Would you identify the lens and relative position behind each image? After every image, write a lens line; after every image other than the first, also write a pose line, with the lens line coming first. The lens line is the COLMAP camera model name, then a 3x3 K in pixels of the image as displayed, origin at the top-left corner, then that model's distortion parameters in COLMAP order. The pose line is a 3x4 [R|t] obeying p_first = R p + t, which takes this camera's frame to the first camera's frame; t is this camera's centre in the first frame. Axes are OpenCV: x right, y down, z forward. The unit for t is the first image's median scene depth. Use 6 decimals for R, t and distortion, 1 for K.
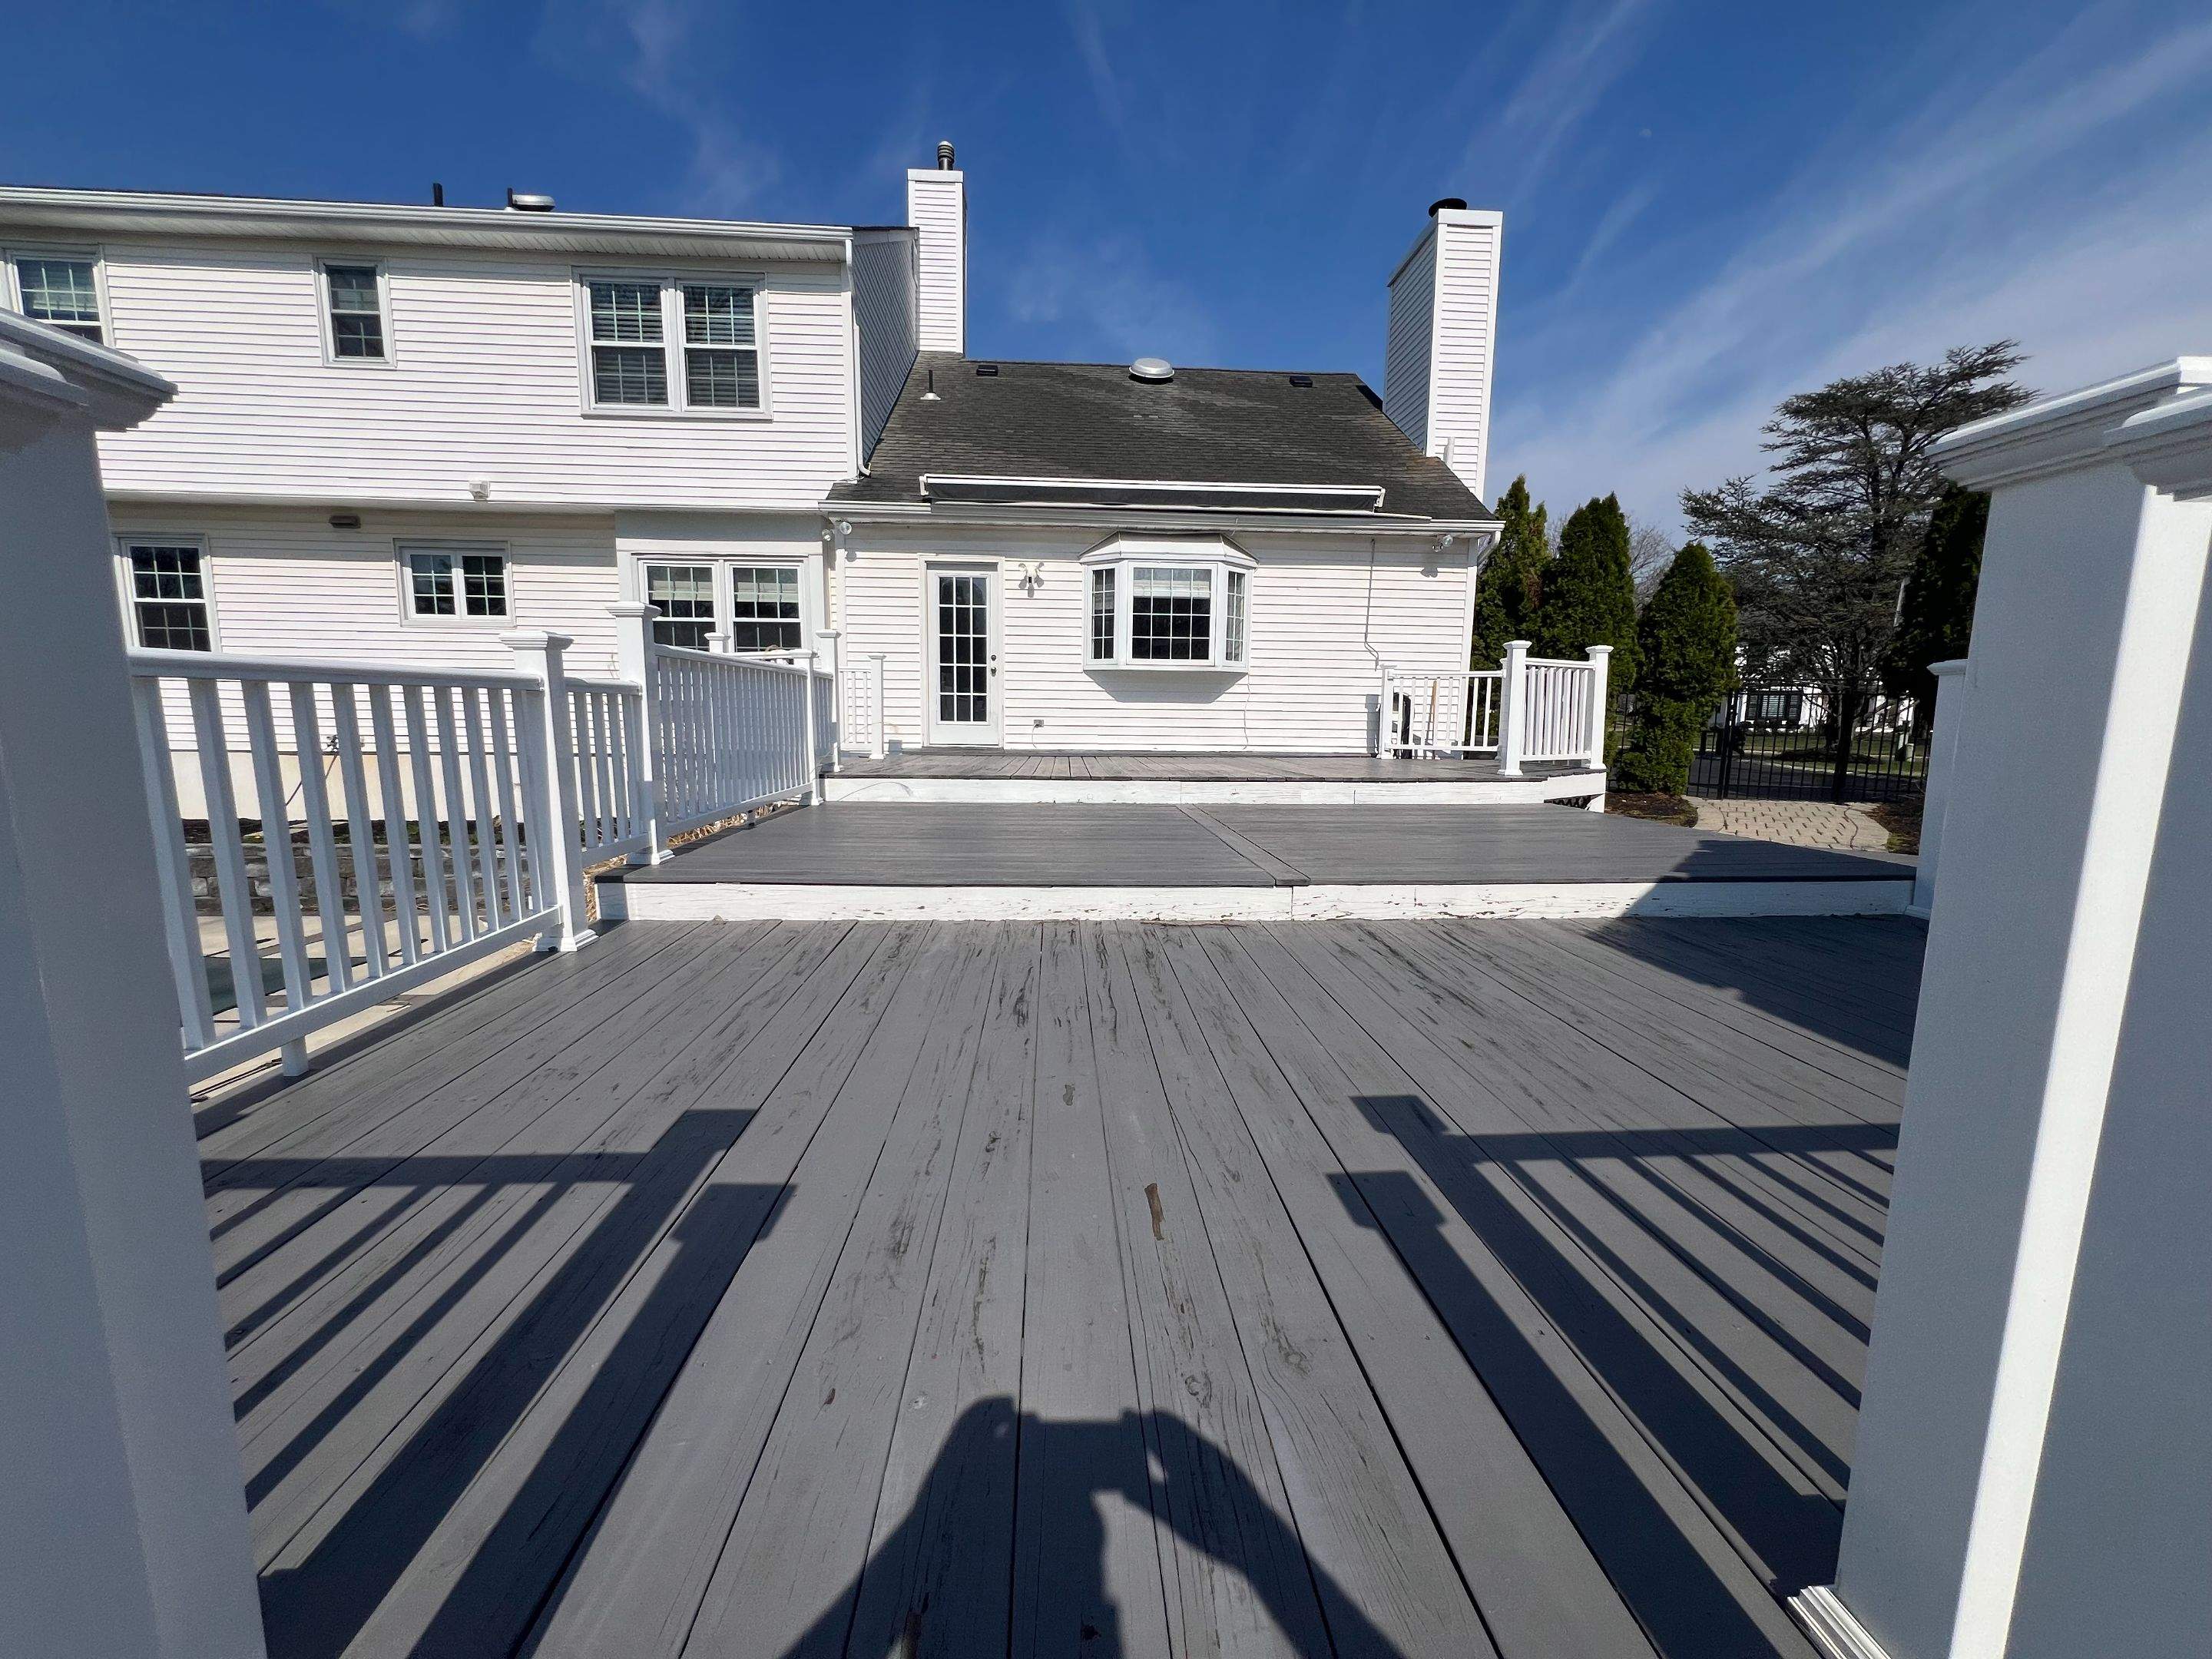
lens RADIAL K [[875.9, 0, 1108.2], [0, 875.9, 836.2], [0, 0, 1]] dist [-0.004515, 0.000454]
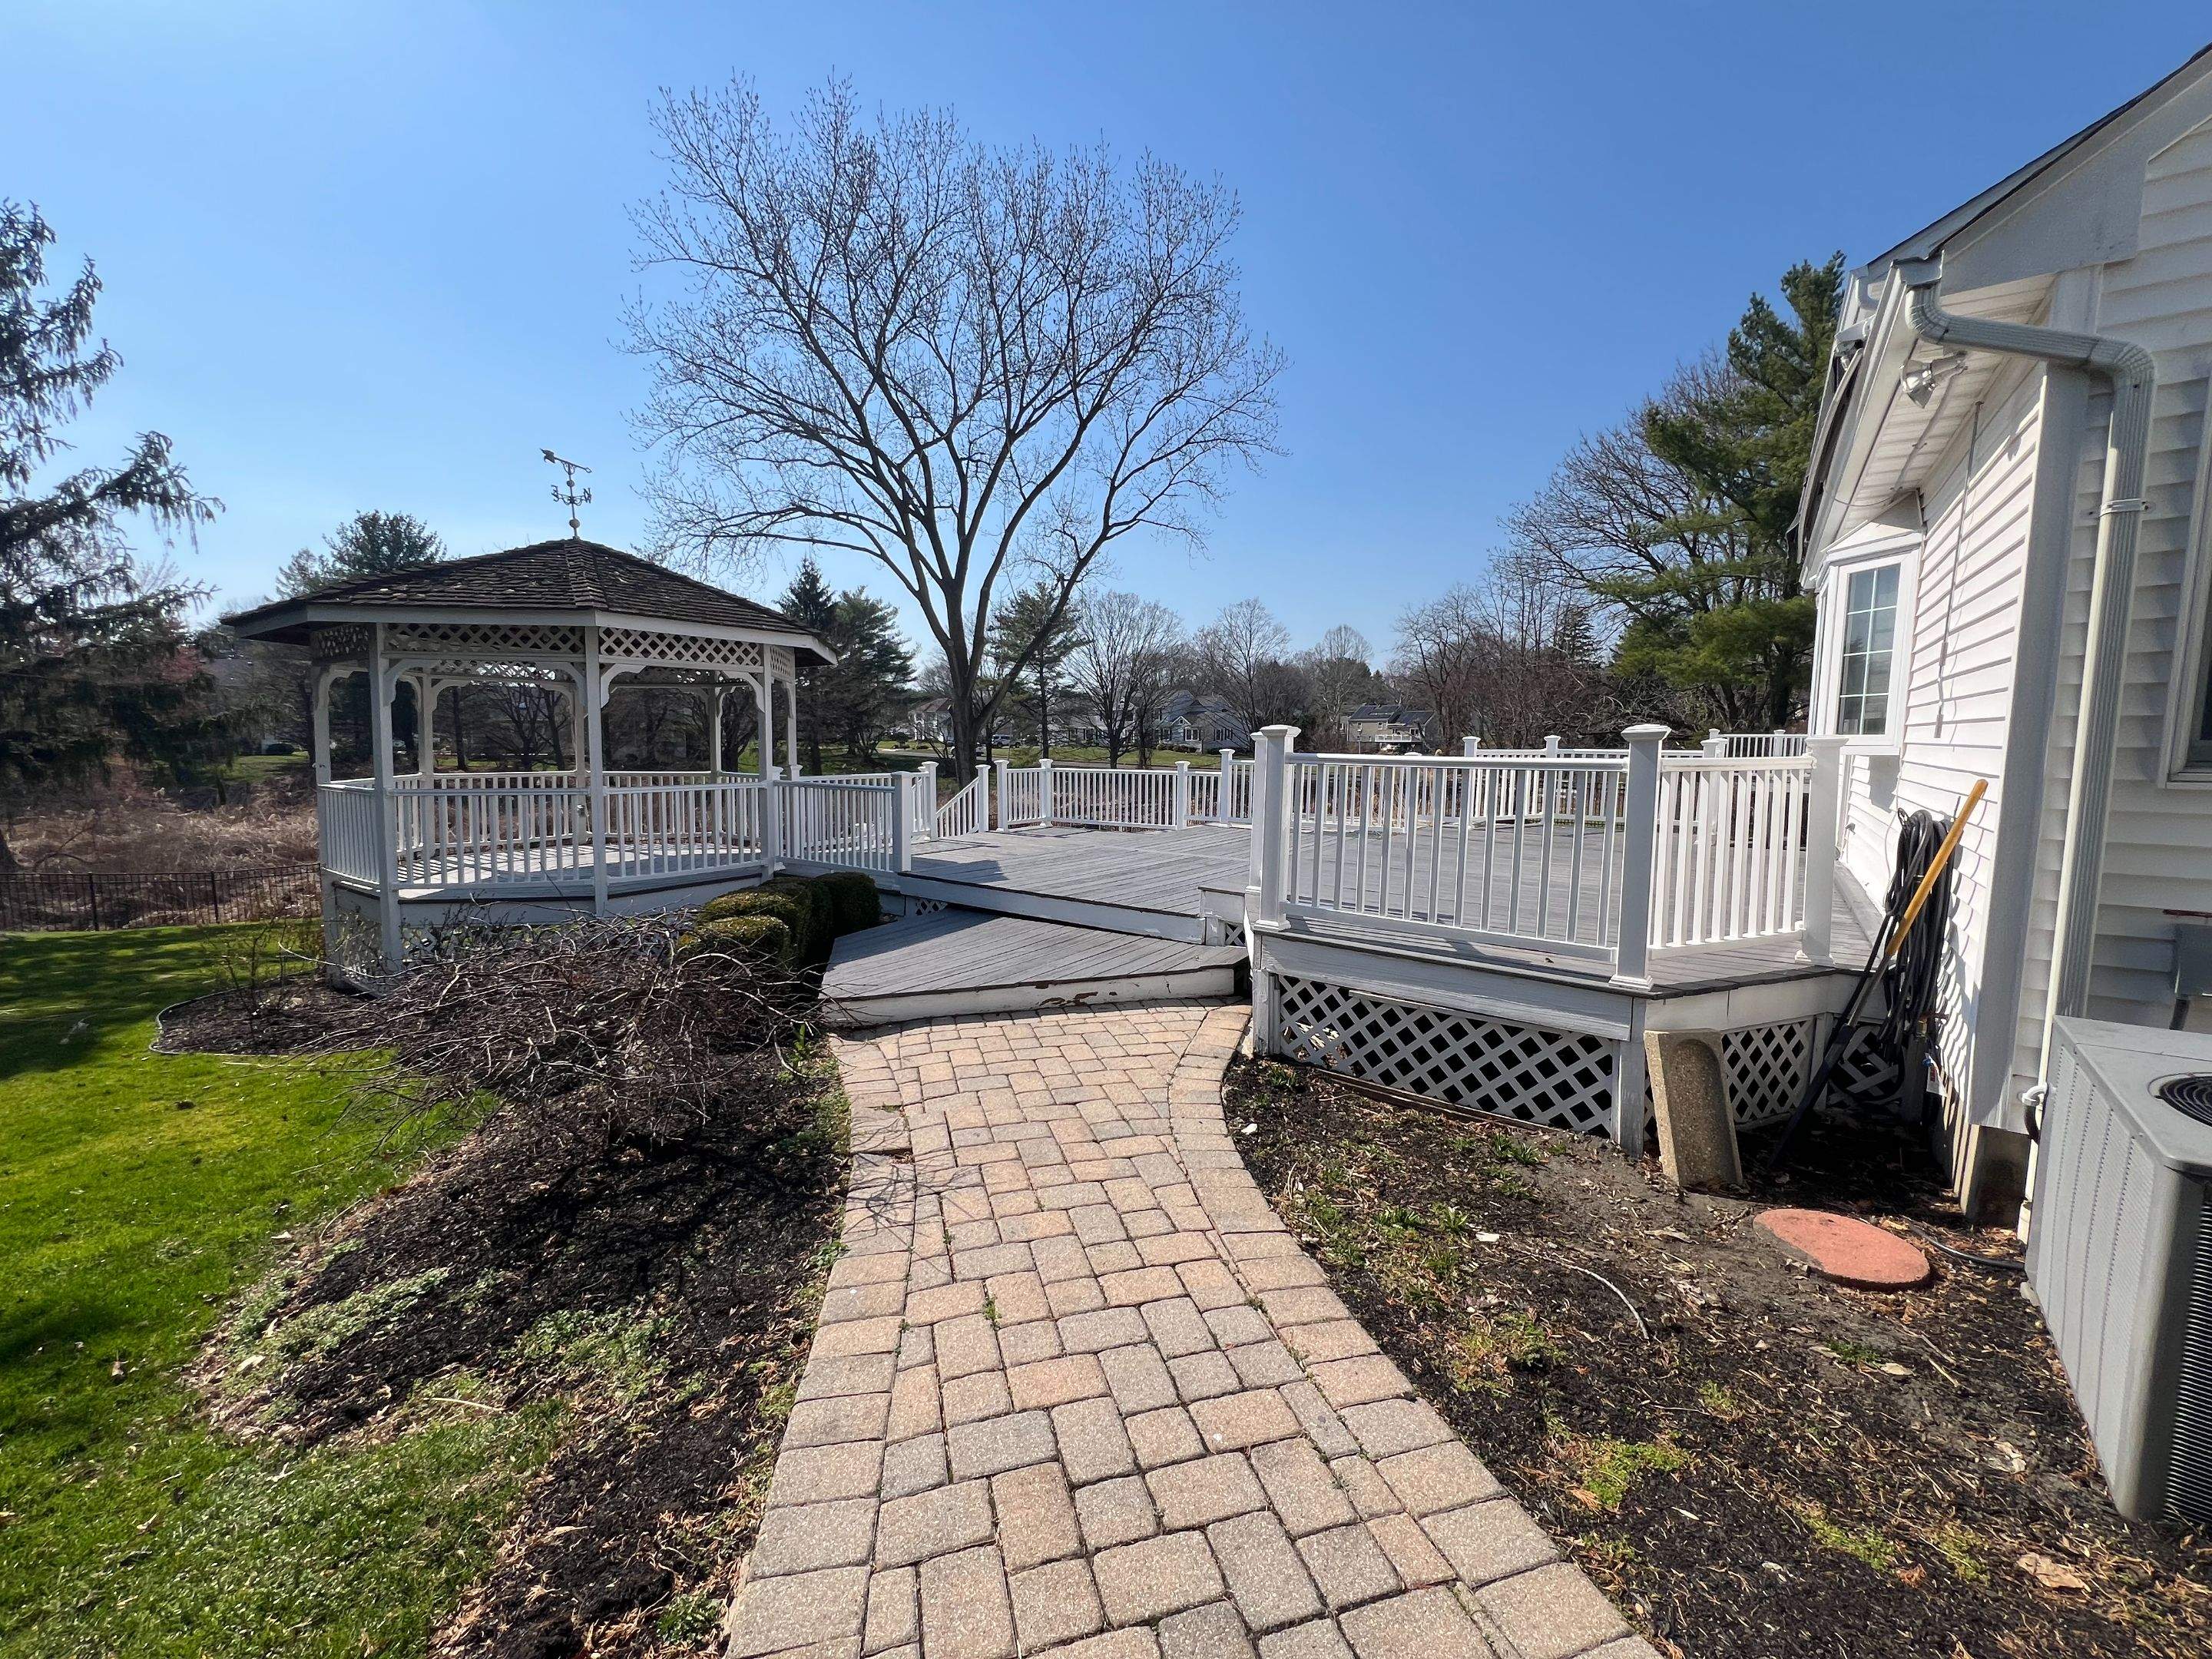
lens RADIAL K [[875.9, 0, 1108.2], [0, 875.9, 836.2], [0, 0, 1]] dist [-0.004515, 0.000454]
pose [[-0.632760, 0.072700, -0.770928, 0.823399], [-0.117461, 0.975051, 0.188359, -0.181010], [0.765387, 0.209739, -0.608434, 0.957738]]
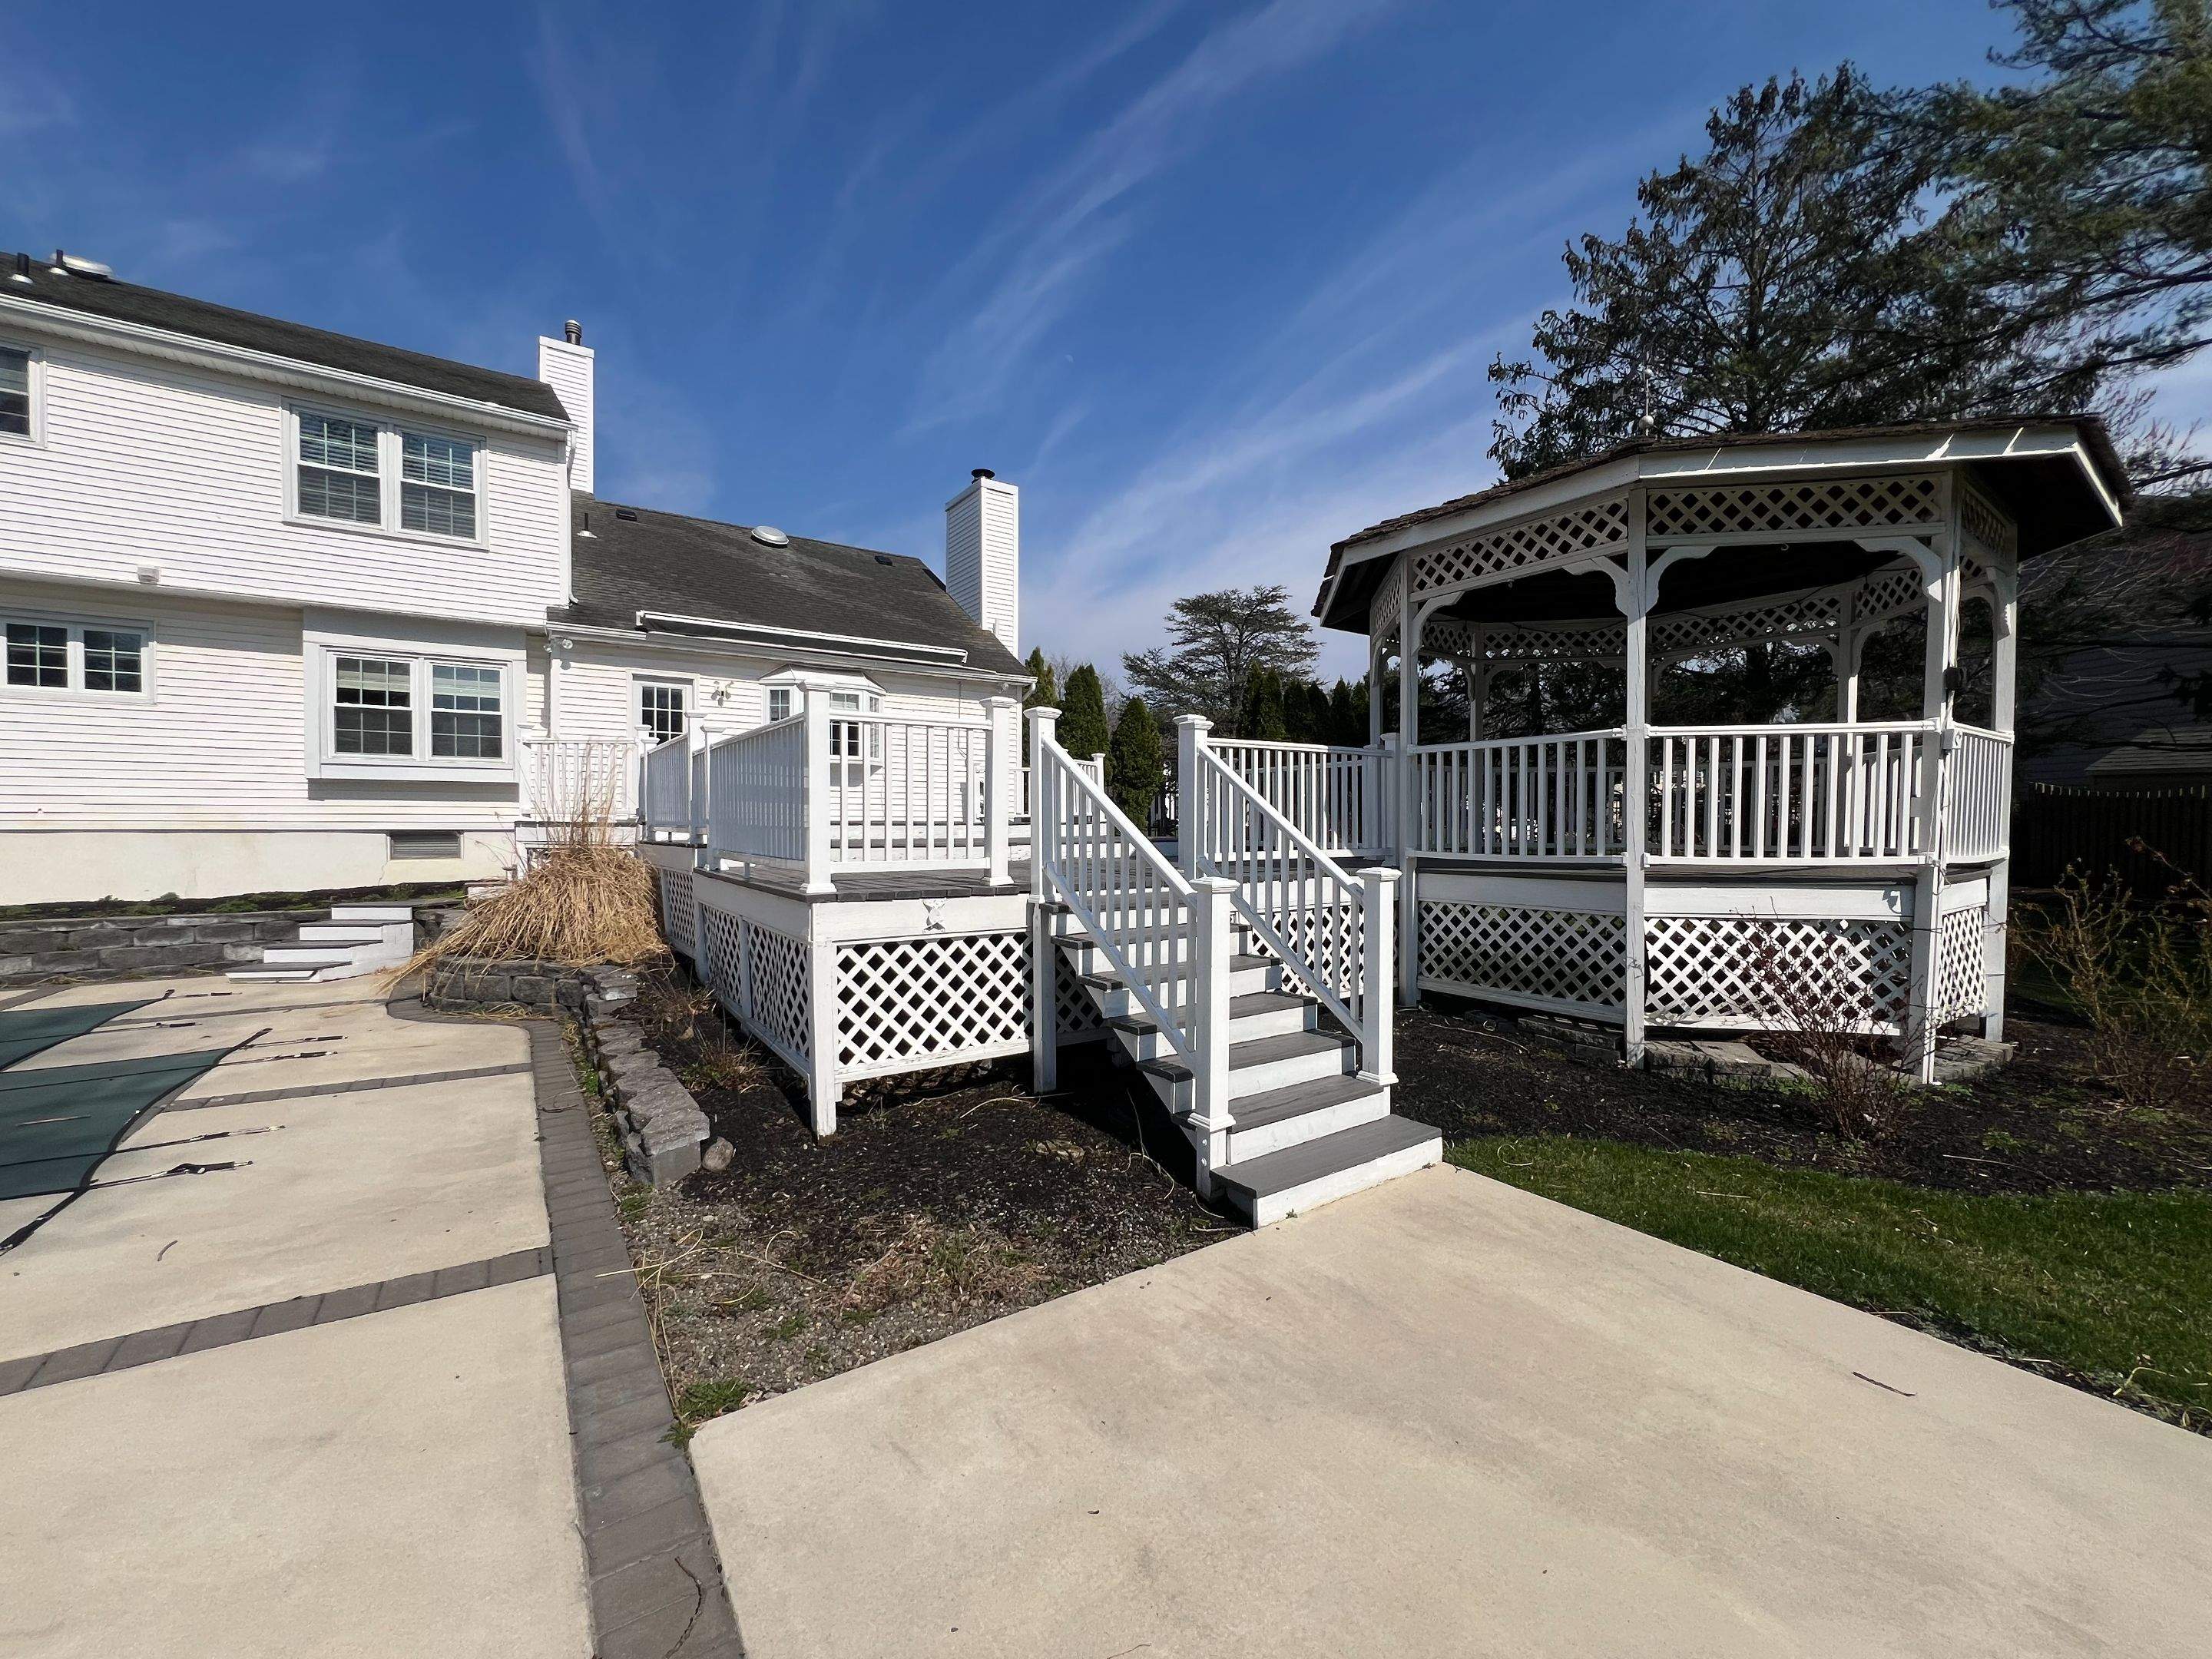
lens RADIAL K [[875.9, 0, 1108.2], [0, 875.9, 836.2], [0, 0, 1]] dist [-0.004515, 0.000454]
pose [[0.853185, -0.018584, 0.521278, -0.273282], [0.082610, 0.991566, -0.099859, 0.100152], [-0.515025, 0.128261, 0.847525, -0.388195]]
